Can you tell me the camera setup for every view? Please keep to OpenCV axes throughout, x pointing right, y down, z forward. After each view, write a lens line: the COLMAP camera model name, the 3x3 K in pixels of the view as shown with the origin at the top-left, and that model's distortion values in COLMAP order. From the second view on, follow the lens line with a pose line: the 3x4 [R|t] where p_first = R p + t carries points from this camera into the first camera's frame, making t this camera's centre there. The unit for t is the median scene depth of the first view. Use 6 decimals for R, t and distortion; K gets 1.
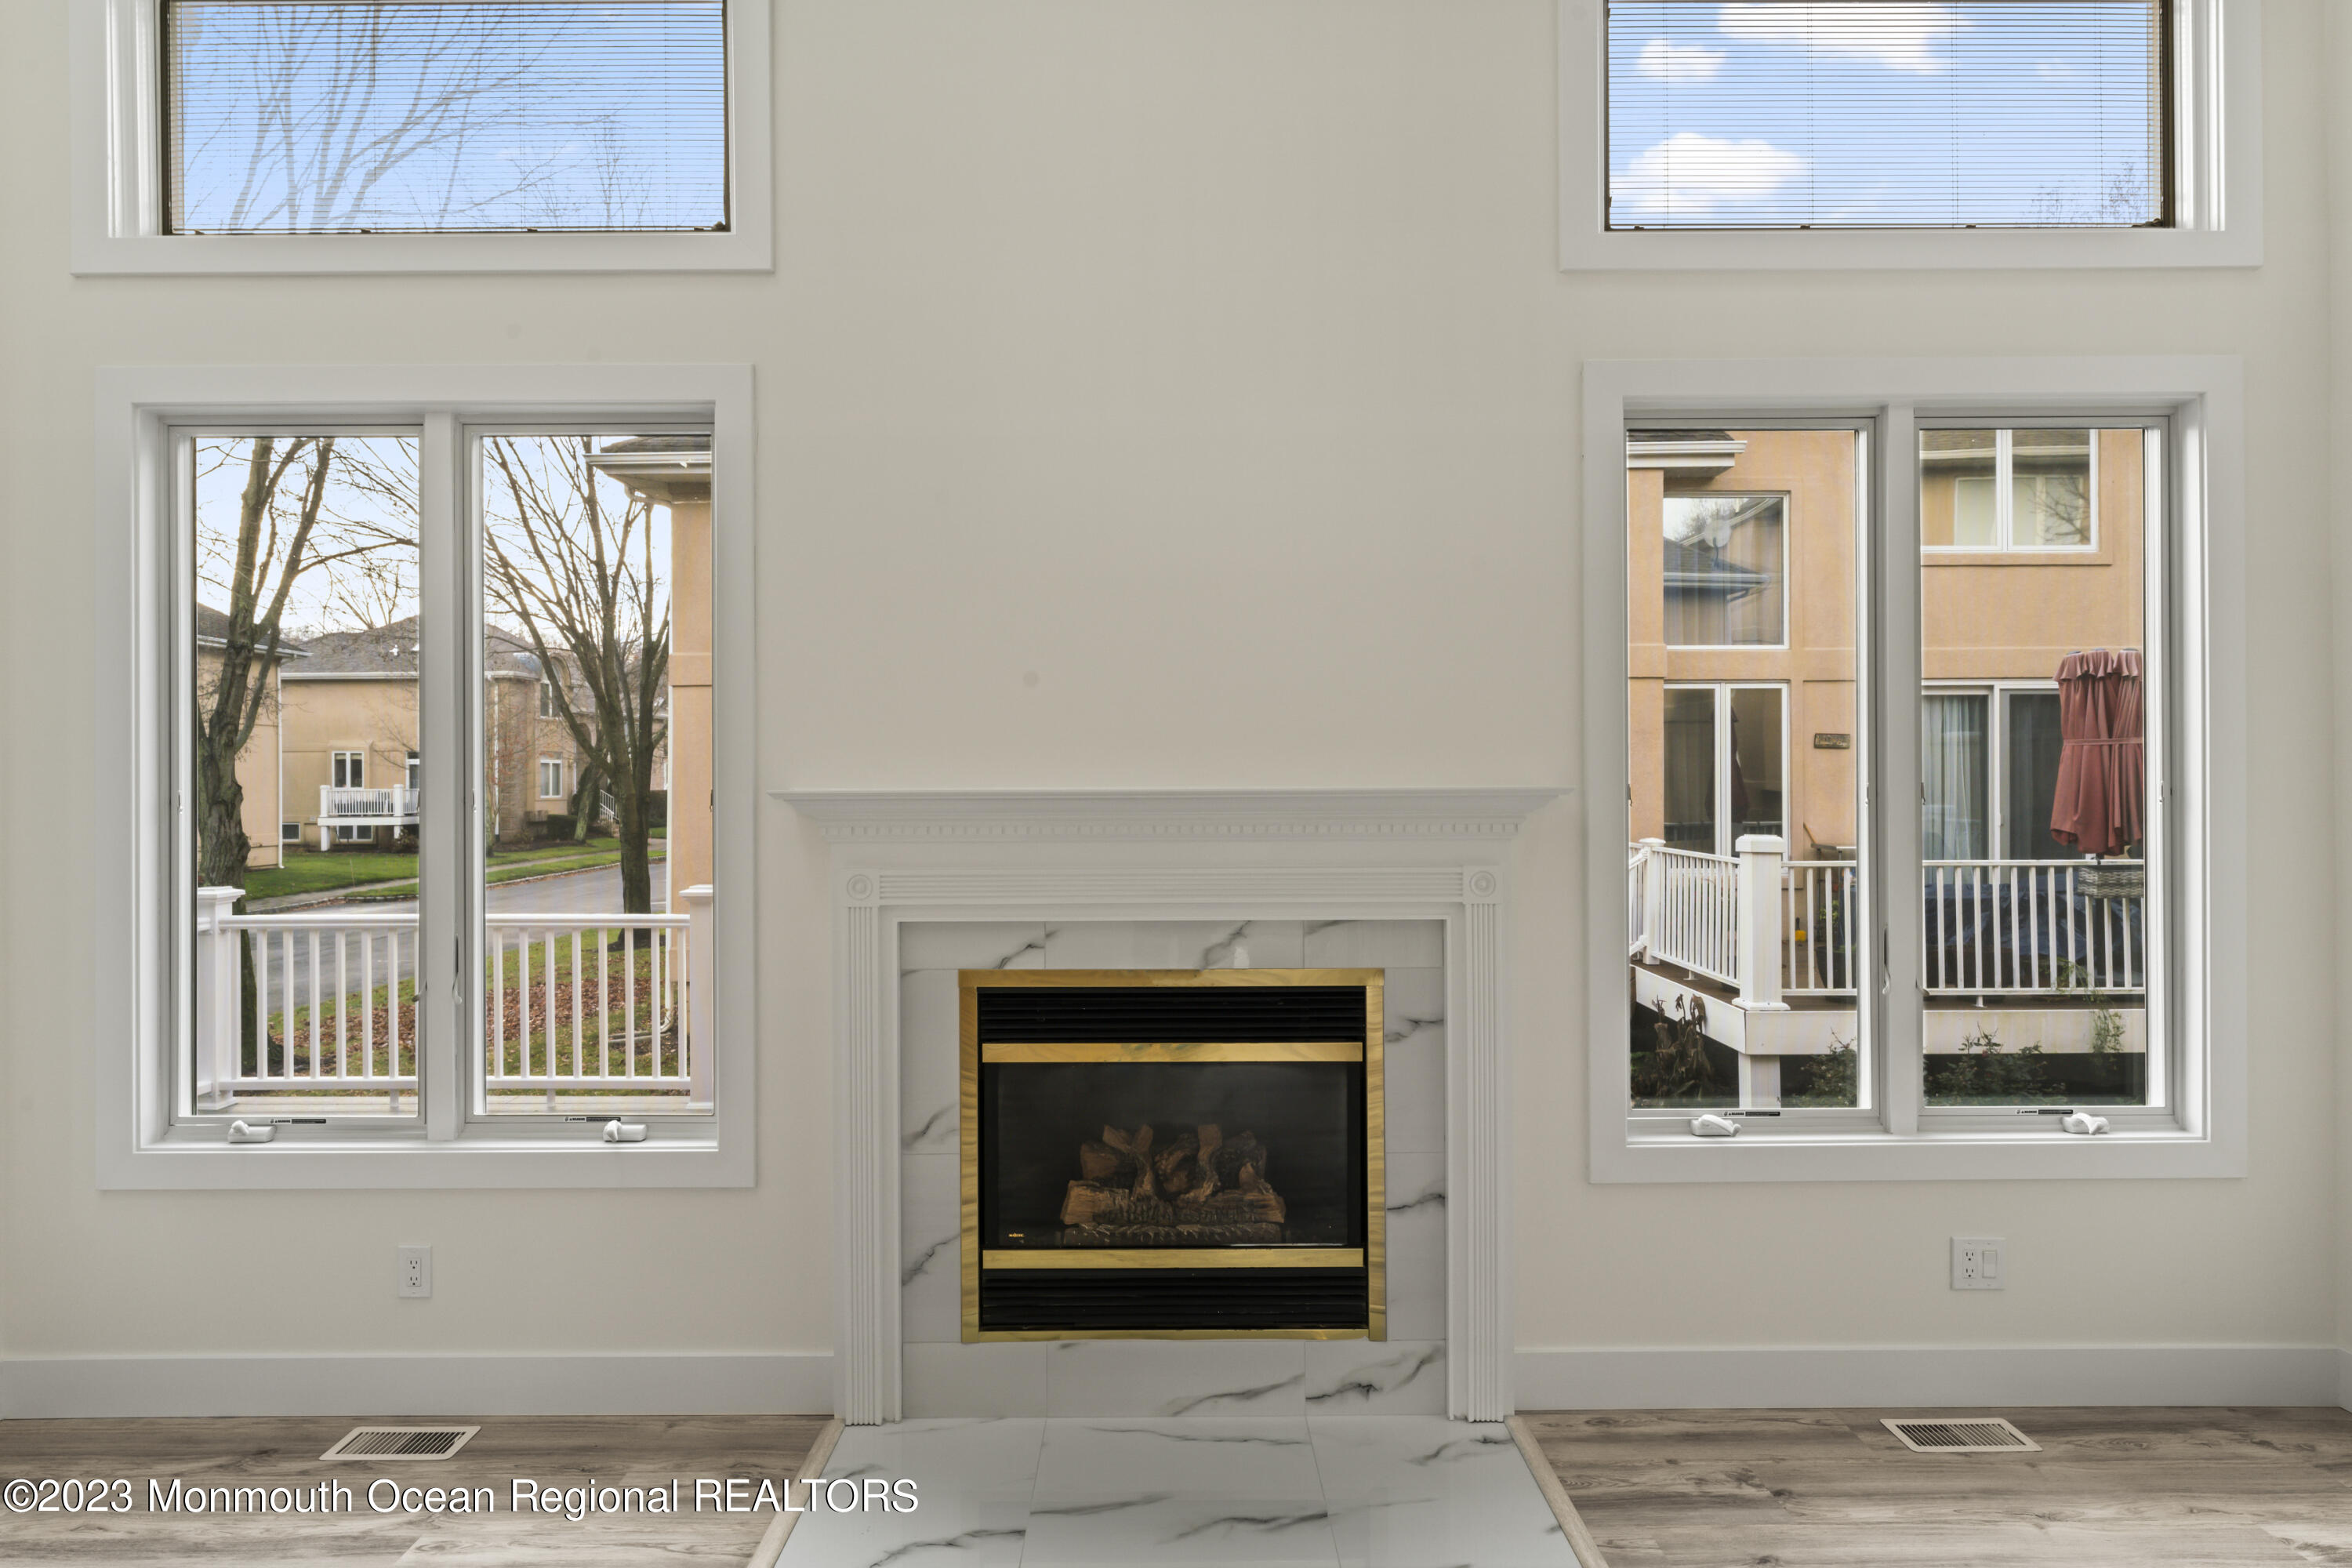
lens RADIAL K [[1265.7, 0, 1170.0], [0, 1265.7, 778.4], [0, 0, 1]] dist [-0.000058, -0.000917]
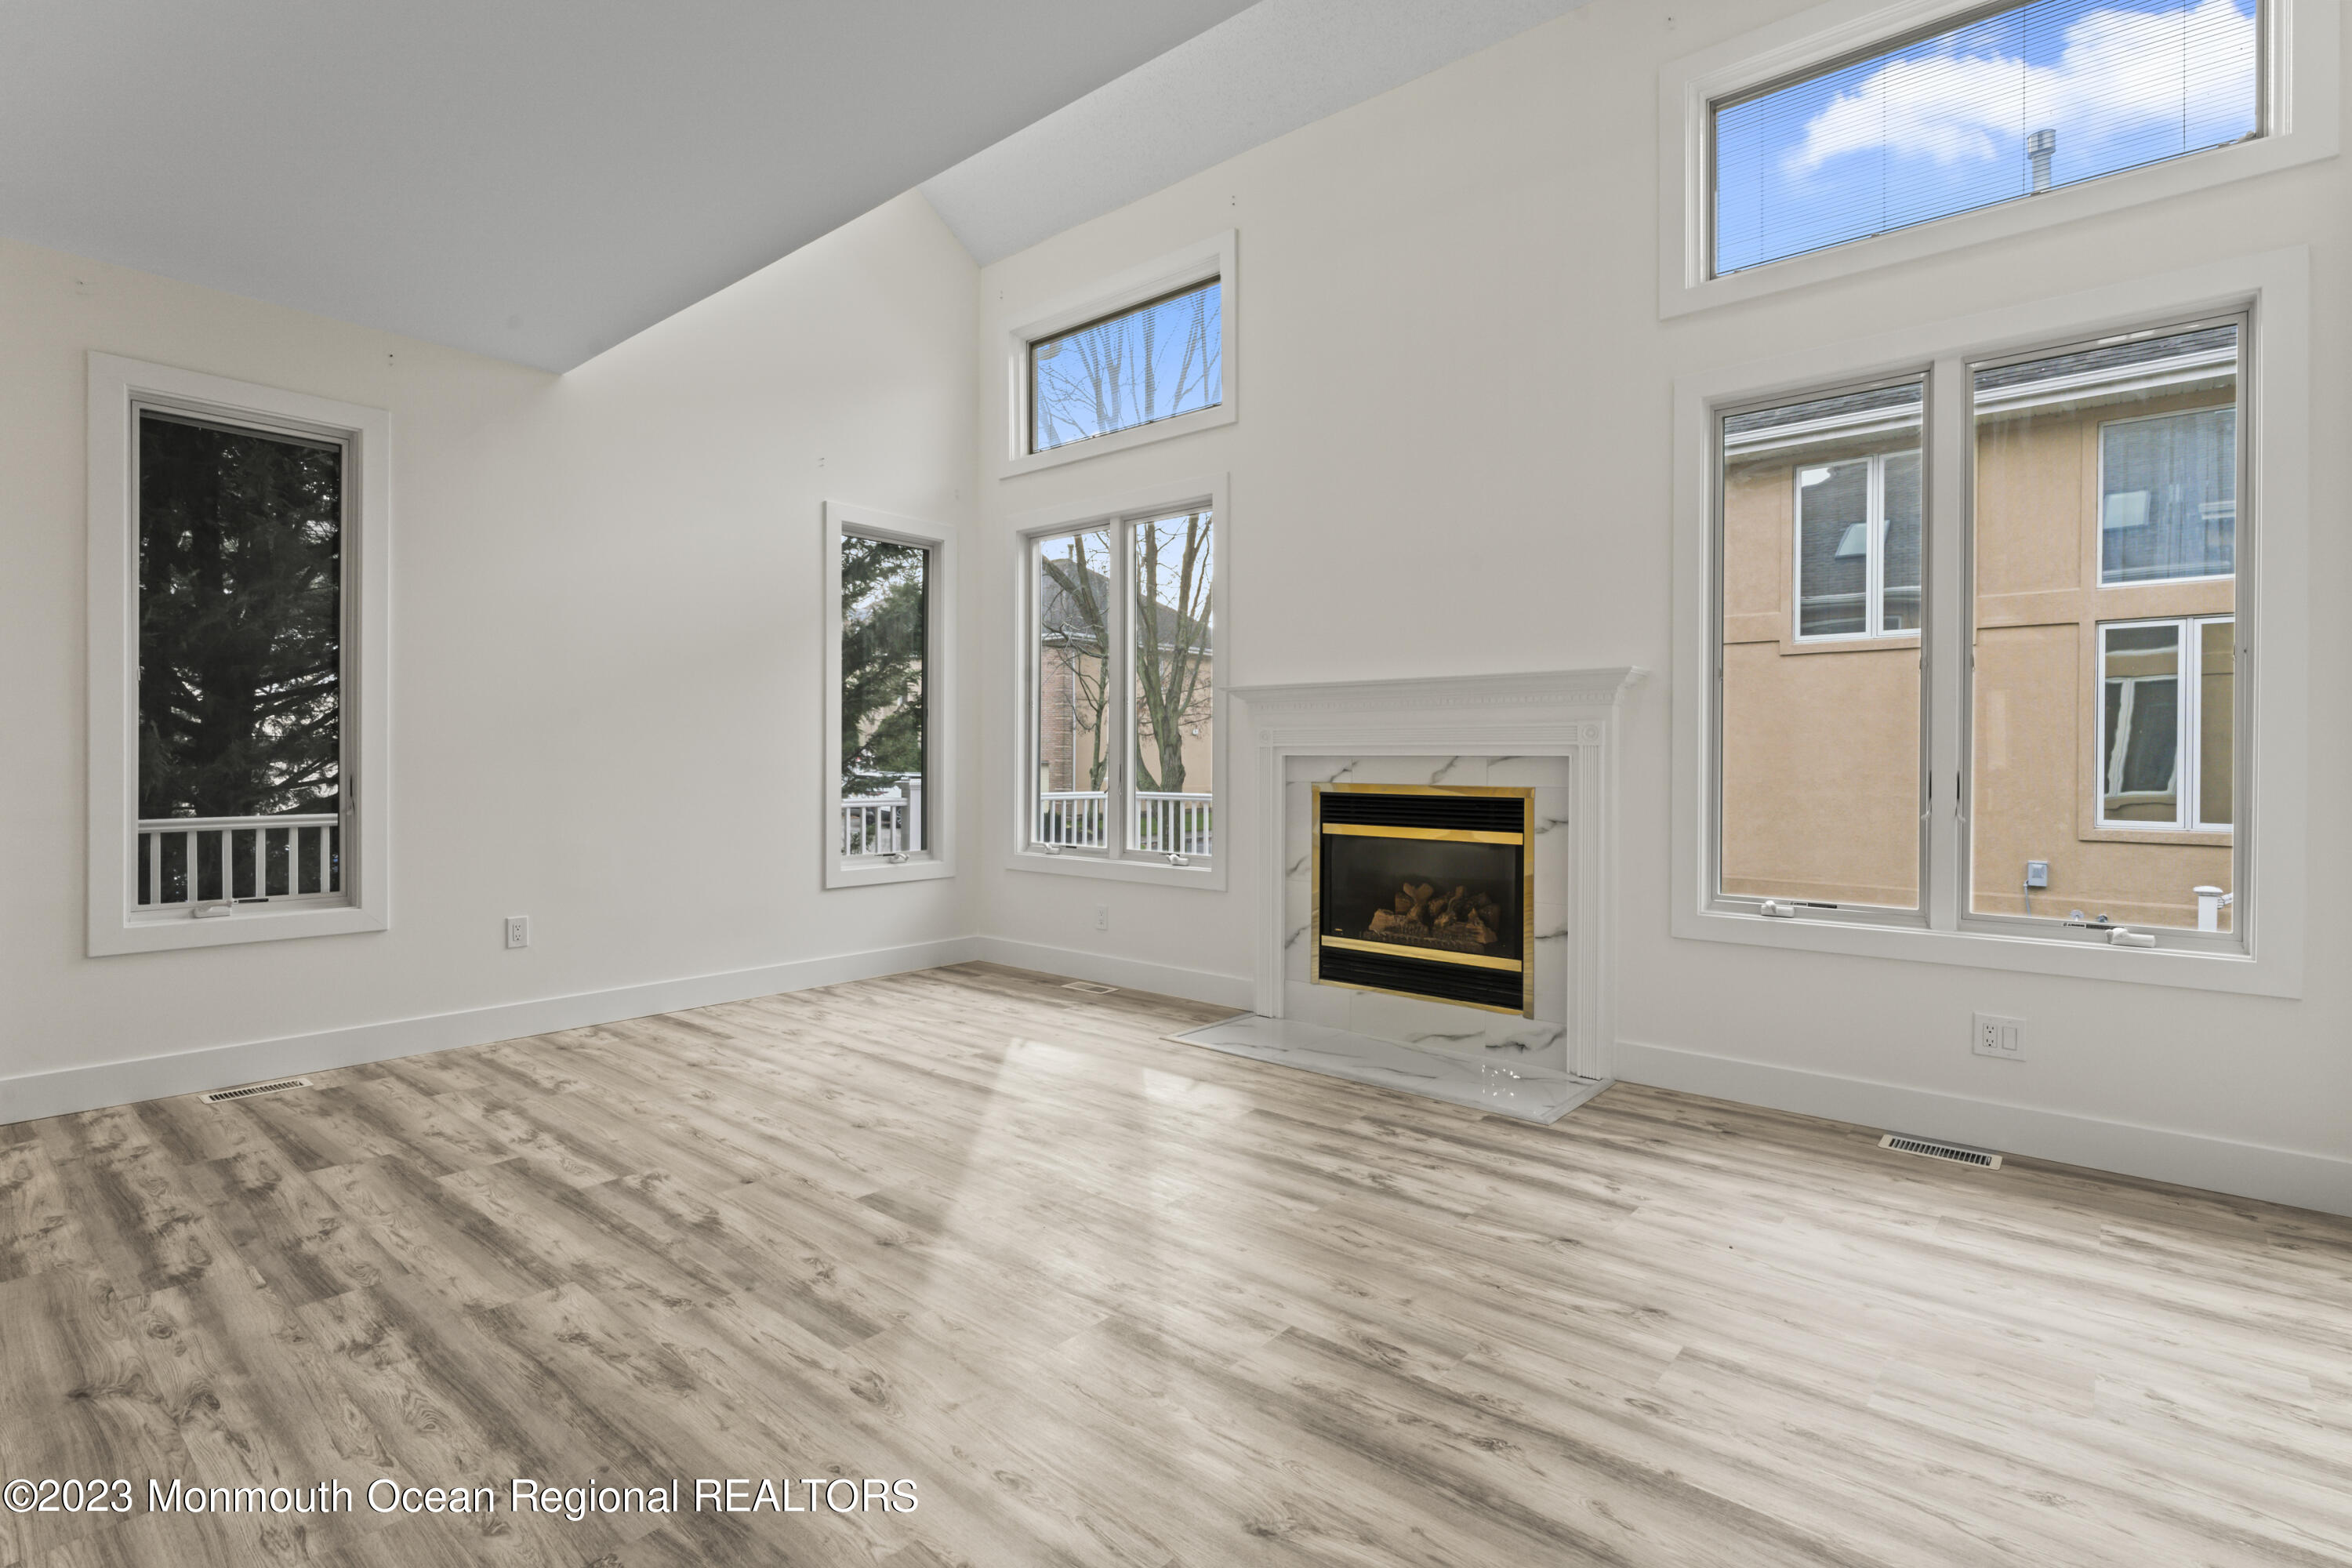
lens RADIAL K [[1130.7, 0, 1157.7], [0, 1130.7, 770.5], [0, 0, 1]] dist [-0.009586, 0.002587]
pose [[0.747701, 0.014418, -0.663879, 0.758373], [-0.007154, 0.999881, 0.013658, 0.112913], [0.663997, -0.005463, 0.747715, -0.382826]]
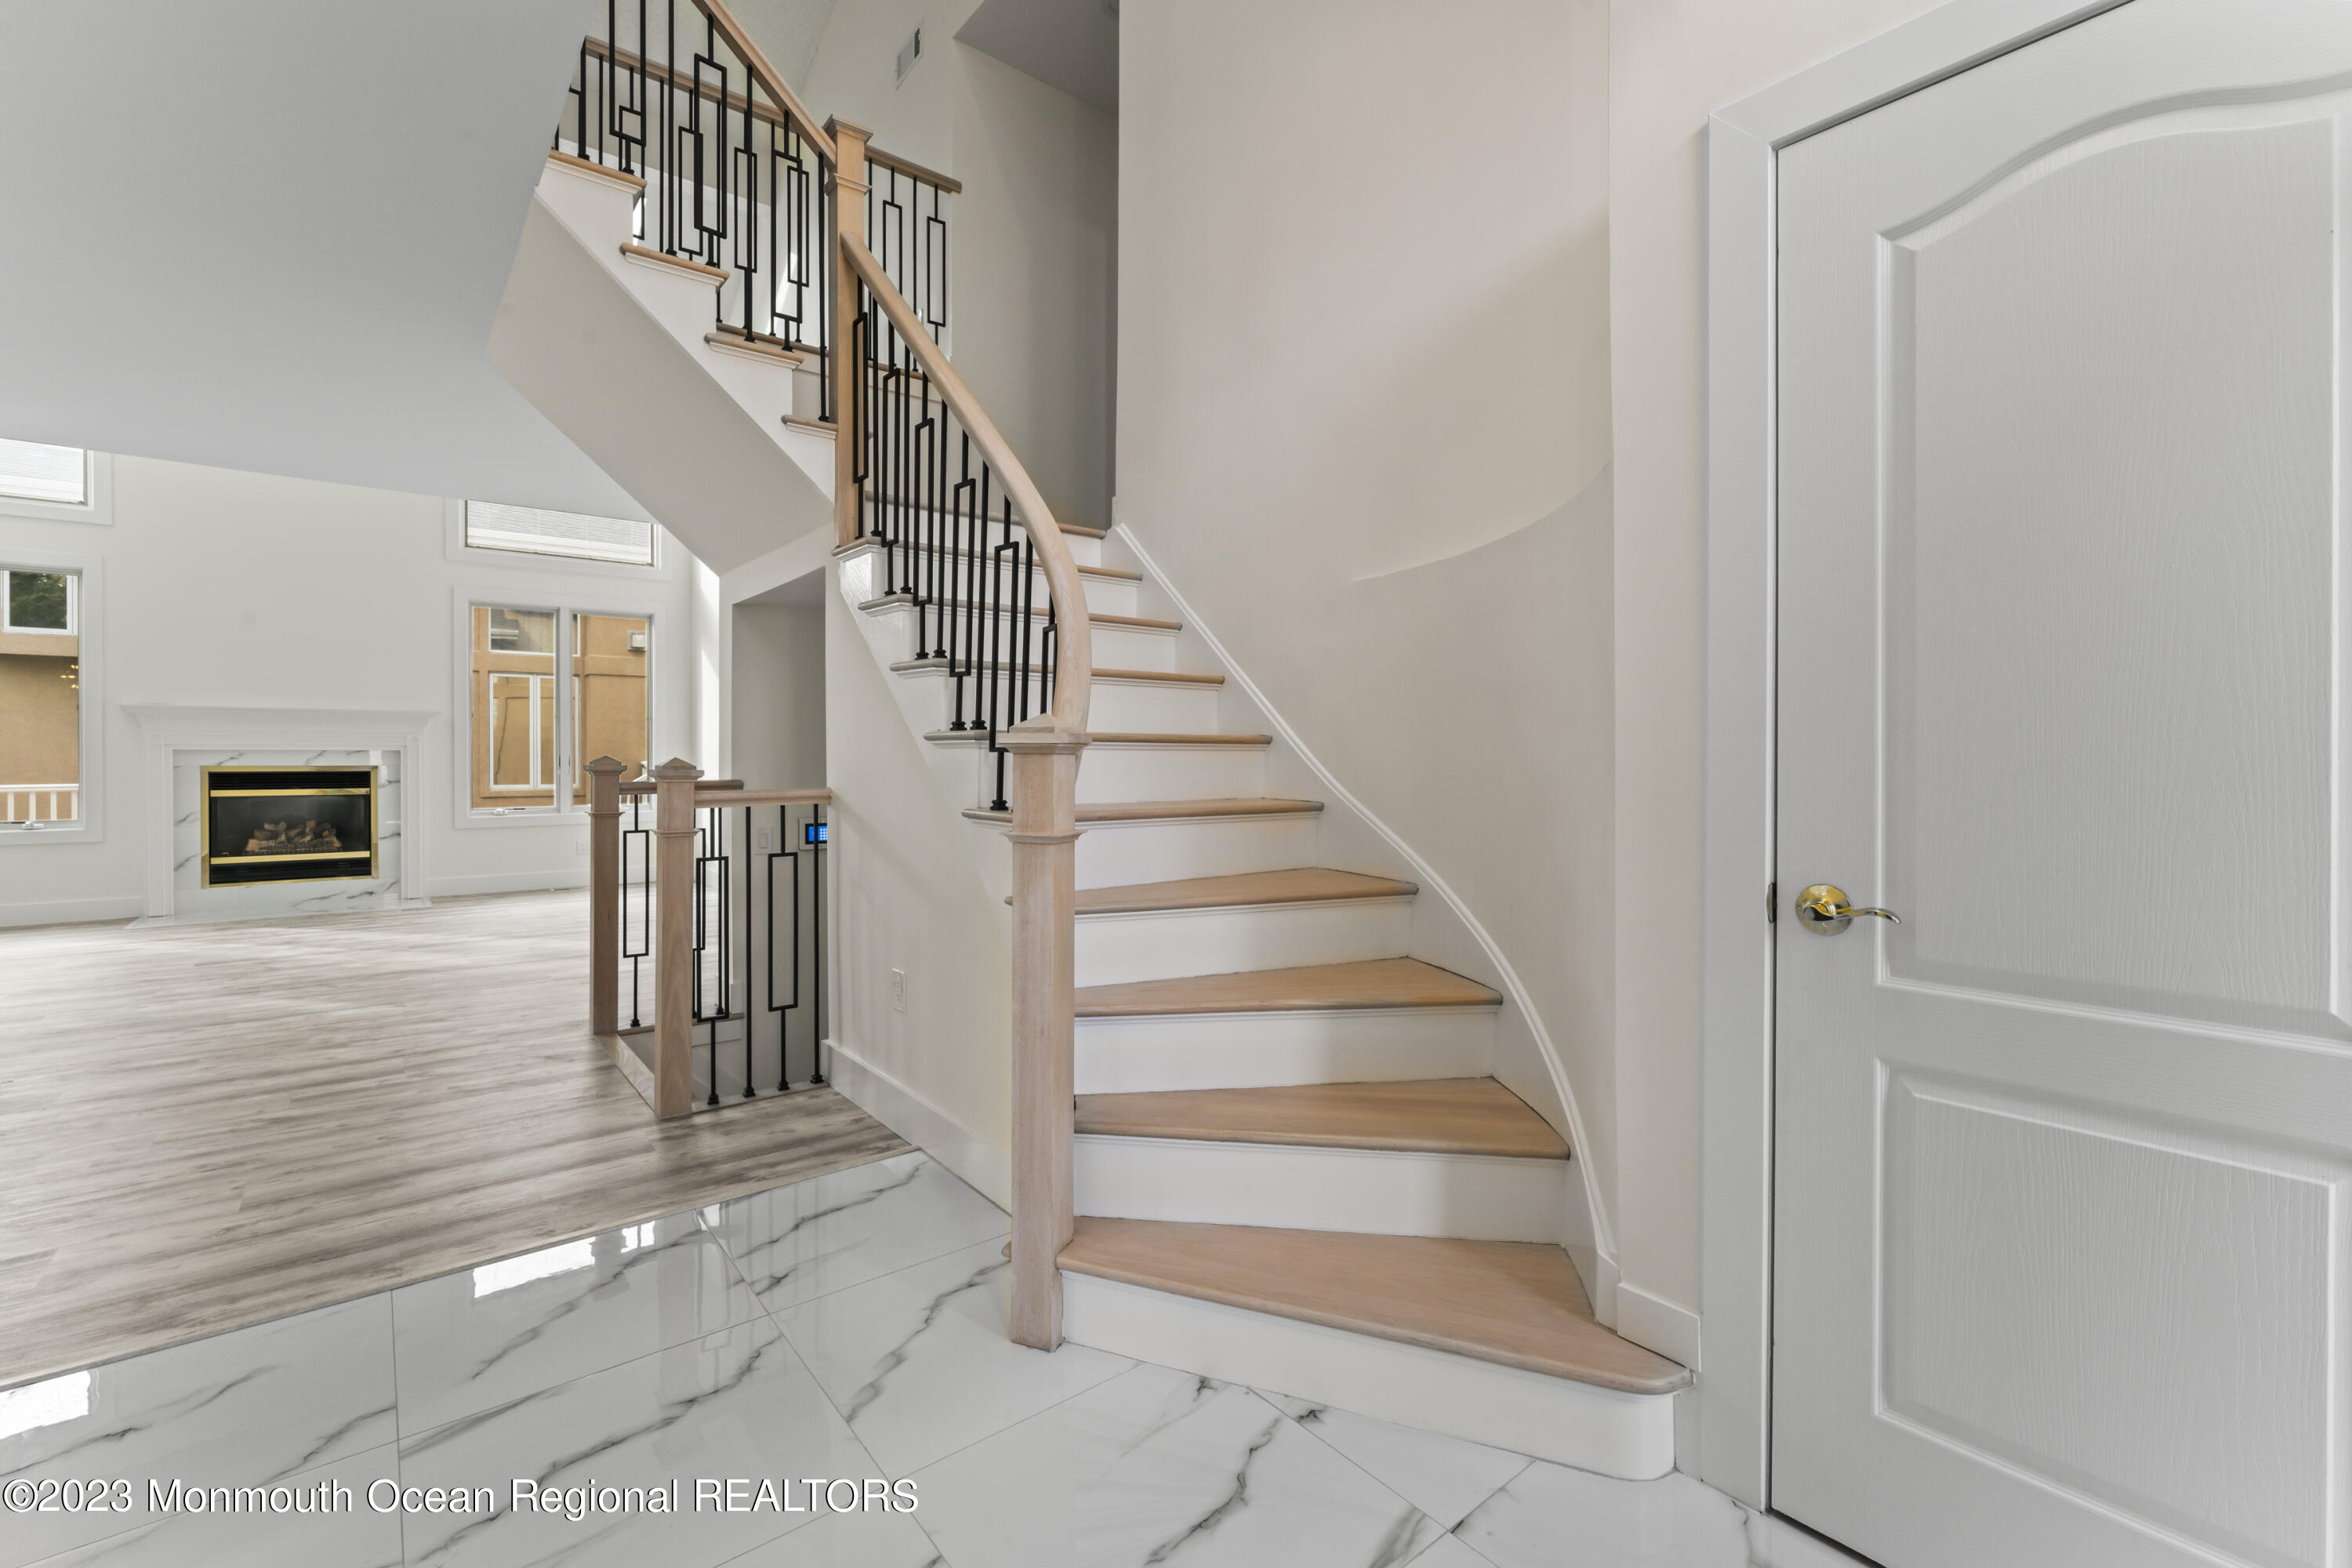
lens RADIAL K [[987.6, 0, 1150.5], [0, 987.6, 755.7], [0, 0, 1]] dist [-0.003806, 0.000787]
pose [[0.787809, 0.003977, 0.615907, 0.172915], [-0.008408, 0.999955, 0.004299, 0.097075], [-0.615862, -0.008565, 0.787807, -2.252415]]
